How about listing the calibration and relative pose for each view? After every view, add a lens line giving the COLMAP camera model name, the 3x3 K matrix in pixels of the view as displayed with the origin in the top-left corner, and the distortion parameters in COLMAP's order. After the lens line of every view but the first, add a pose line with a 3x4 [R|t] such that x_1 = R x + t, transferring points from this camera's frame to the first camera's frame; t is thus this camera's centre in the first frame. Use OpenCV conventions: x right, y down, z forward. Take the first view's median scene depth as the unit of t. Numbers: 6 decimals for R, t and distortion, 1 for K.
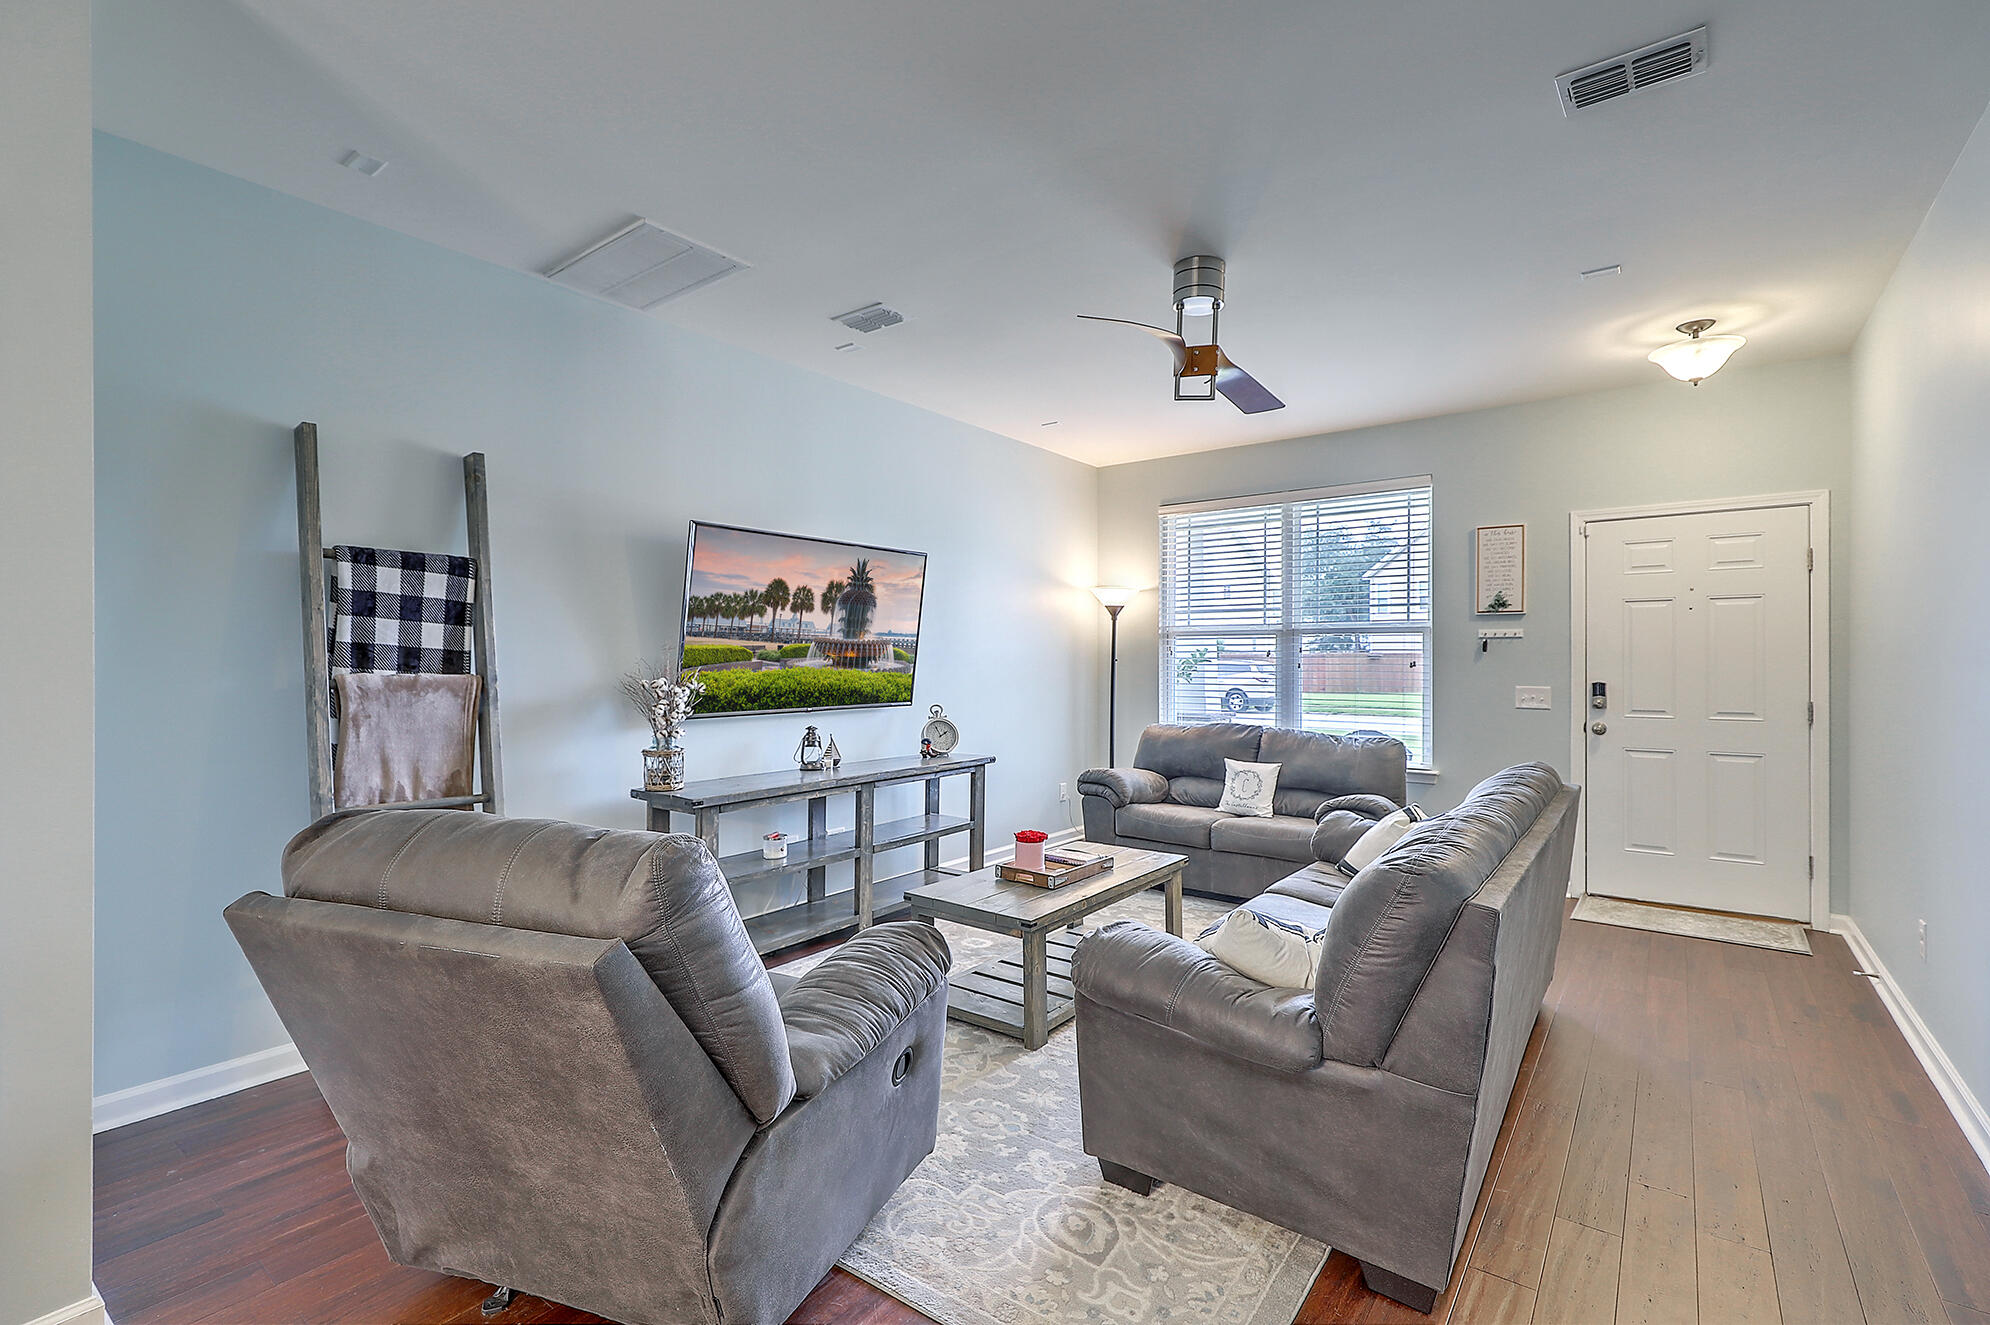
lens RADIAL K [[894.8, 0, 1001.7], [0, 894.8, 669.7], [0, 0, 1]] dist [-0.000639, -0.000007]
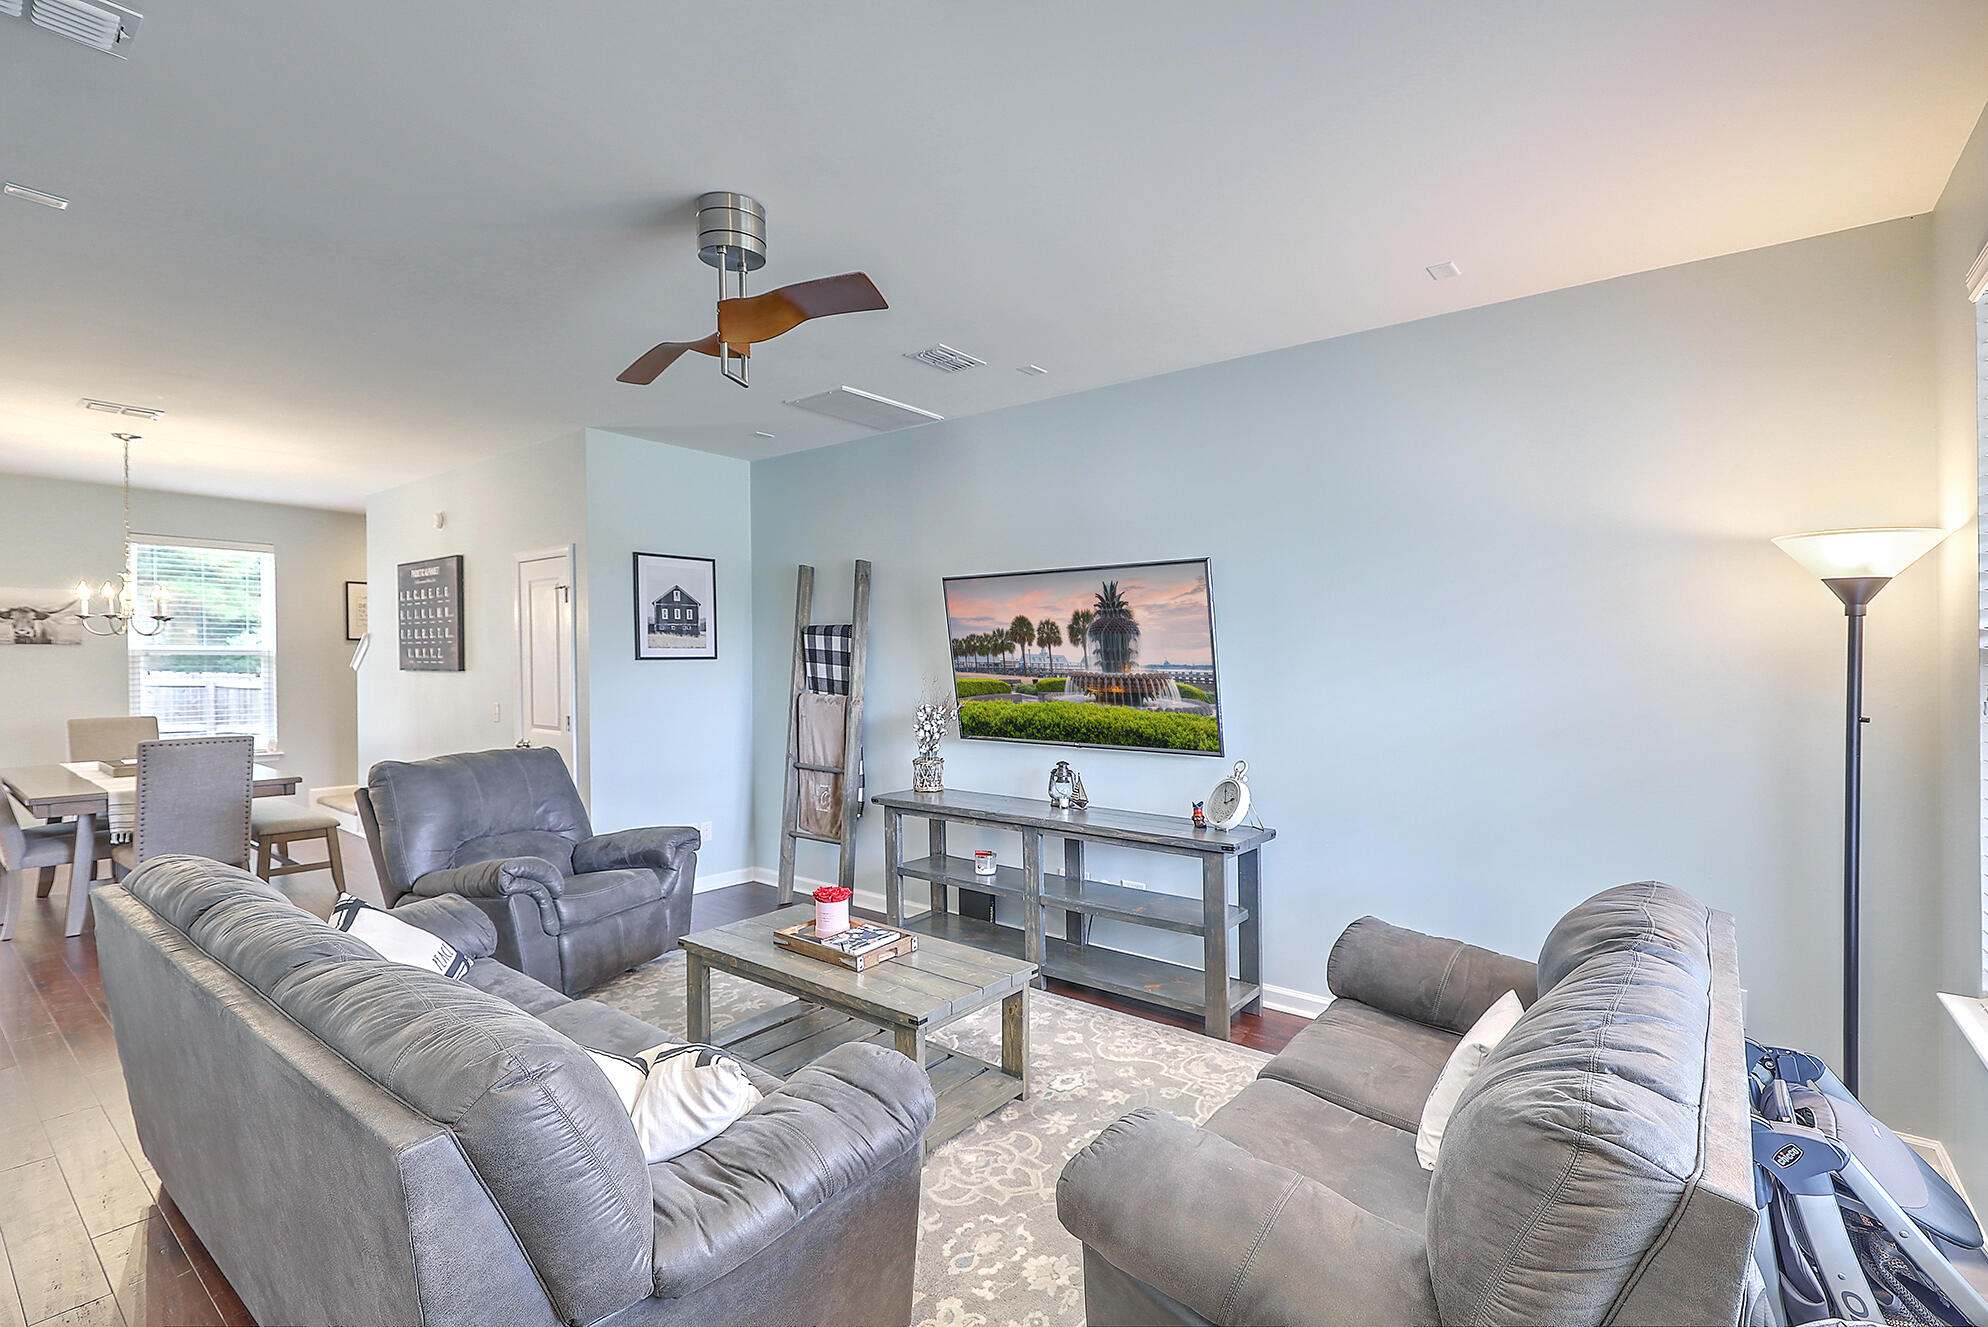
lens RADIAL K [[893.9, 0, 1000.7], [0, 893.9, 670.7], [0, 0, 1]] dist [-0.000639, -0.000007]
pose [[-0.017394, 0.024707, -0.999543, 0.773503], [-0.003721, 0.999686, 0.024776, -0.061718], [0.999842, 0.004150, -0.017296, 0.965512]]
